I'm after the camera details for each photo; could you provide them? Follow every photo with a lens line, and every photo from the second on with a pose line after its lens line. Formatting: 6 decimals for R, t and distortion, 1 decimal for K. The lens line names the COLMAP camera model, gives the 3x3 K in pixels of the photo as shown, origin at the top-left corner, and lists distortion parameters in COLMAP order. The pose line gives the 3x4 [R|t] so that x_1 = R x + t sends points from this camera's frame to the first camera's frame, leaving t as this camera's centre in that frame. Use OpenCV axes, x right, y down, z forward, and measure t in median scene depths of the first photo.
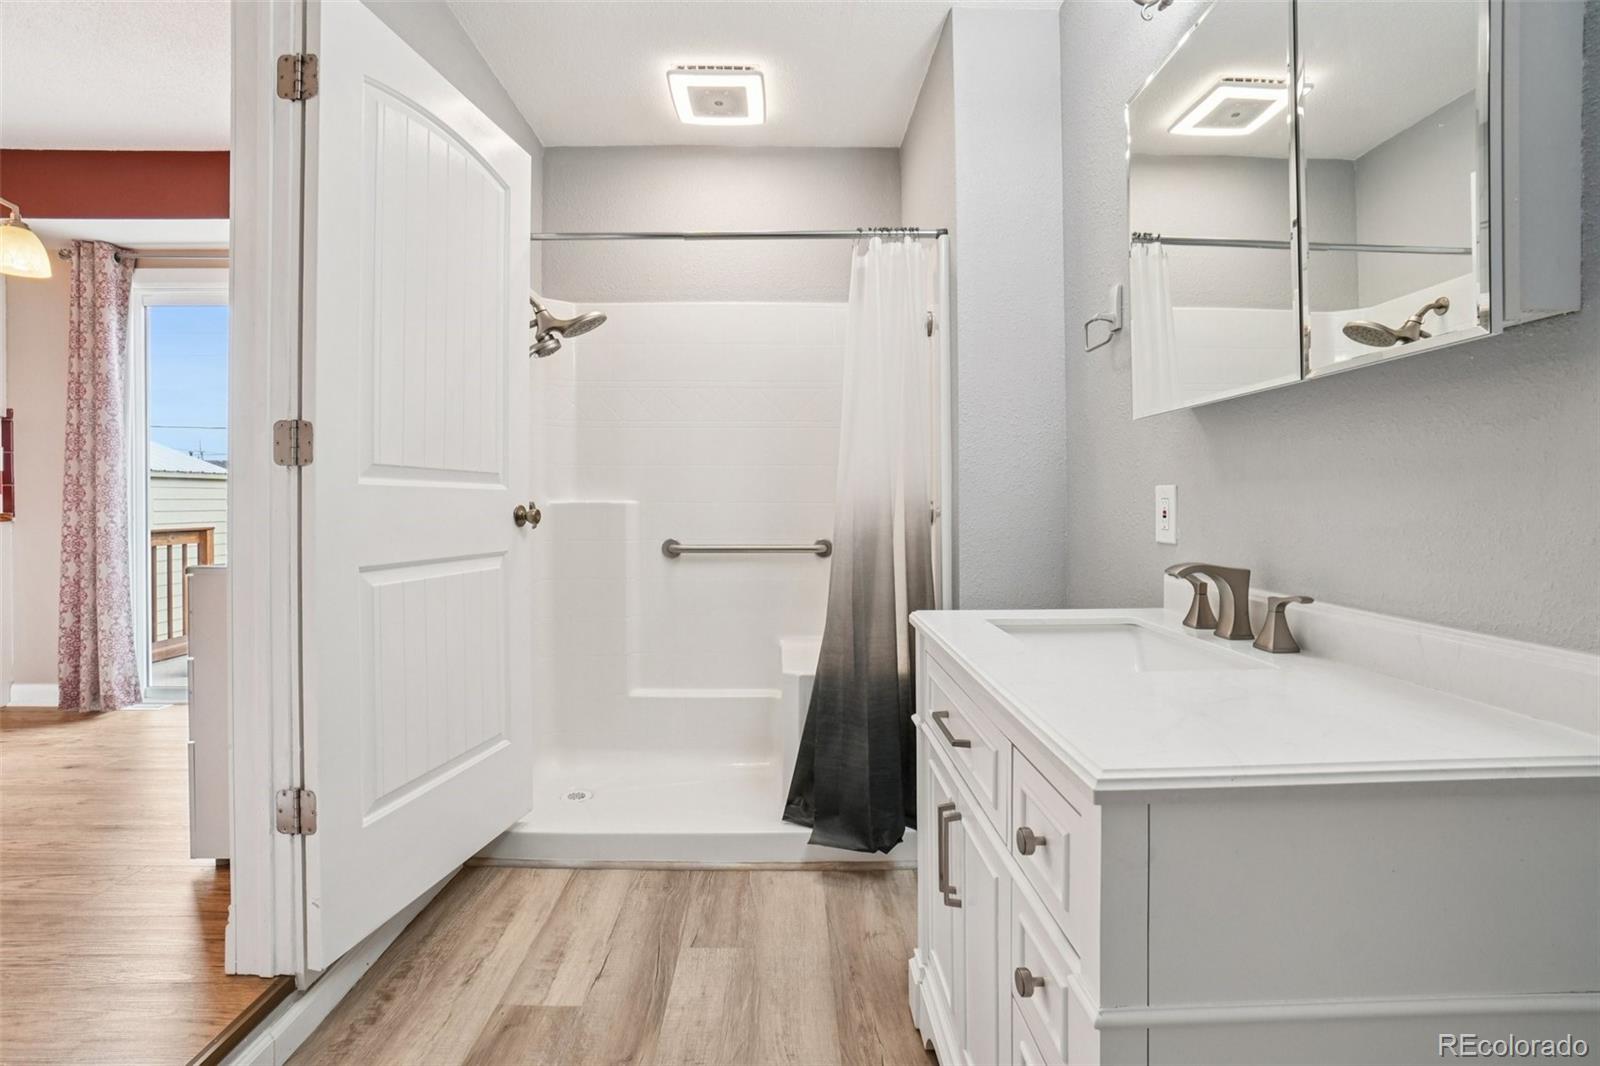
lens RADIAL K [[736.3, 0, 780.4], [0, 736.3, 490.1], [0, 0, 1]] dist [-0.055622, 0.044071]
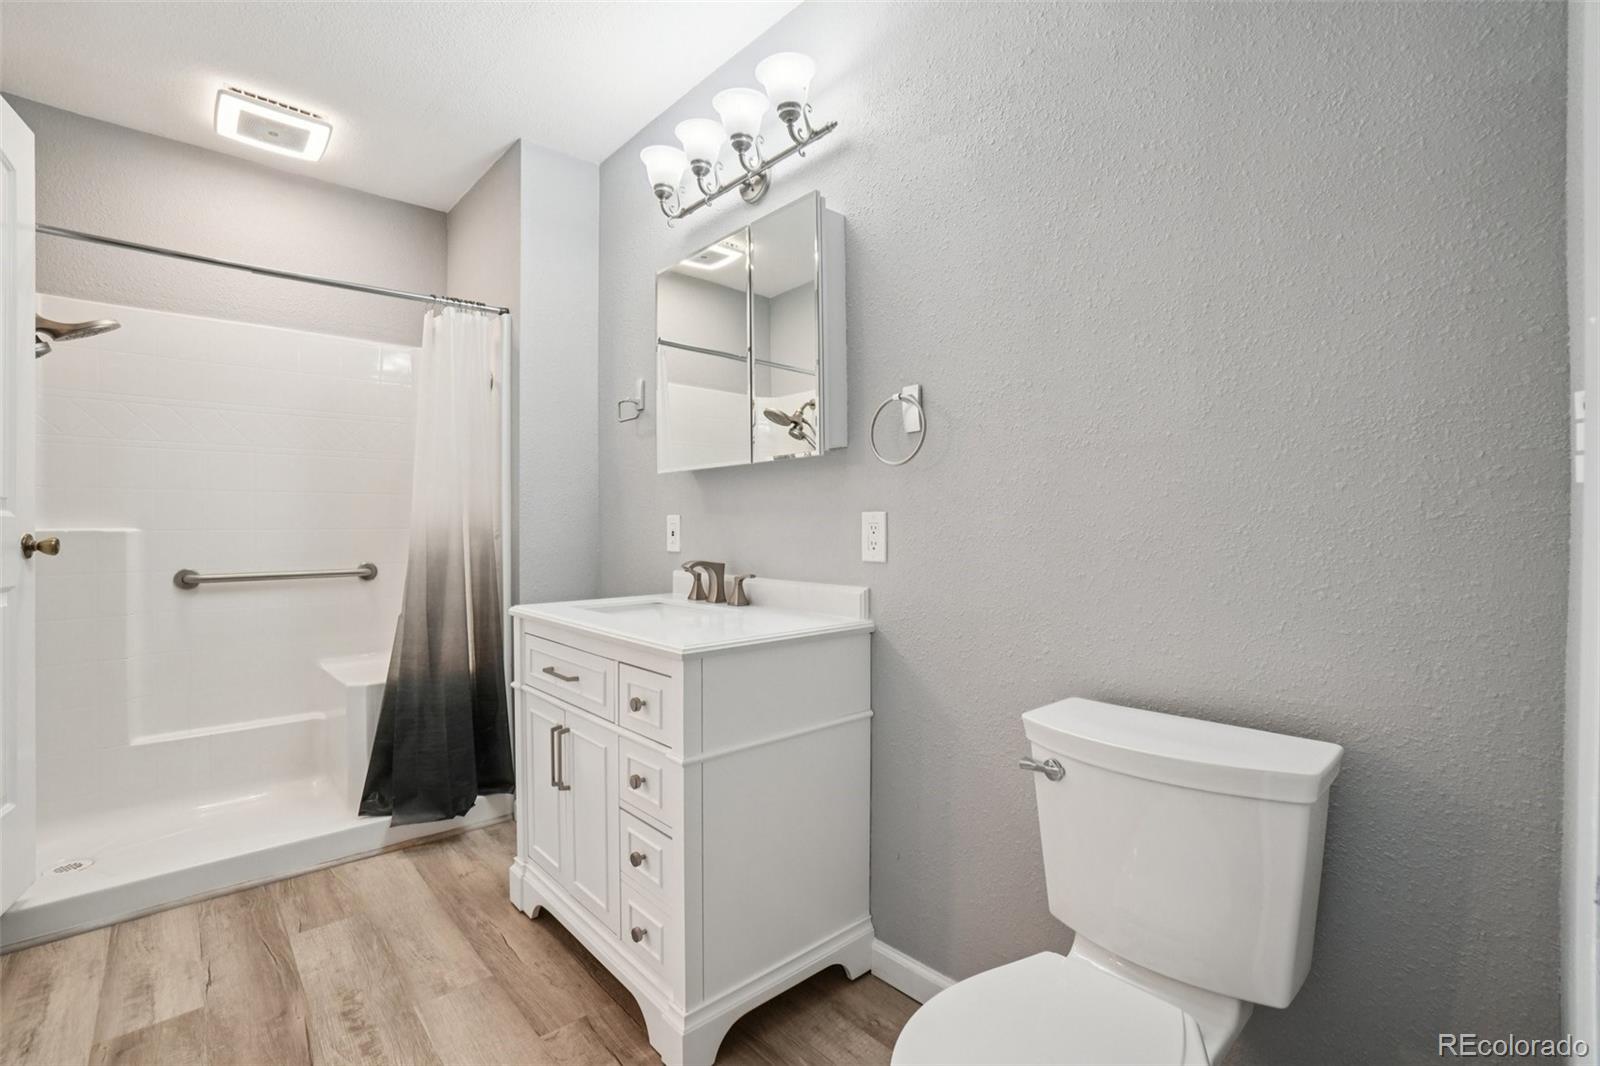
lens RADIAL K [[736.3, 0, 780.4], [0, 736.3, 490.1], [0, 0, 1]] dist [-0.055622, 0.044071]
pose [[0.755329, 0.026912, 0.654793, -0.269296], [-0.002483, 0.999267, -0.038205, -0.000570], [-0.655341, 0.027232, 0.754842, -0.283352]]
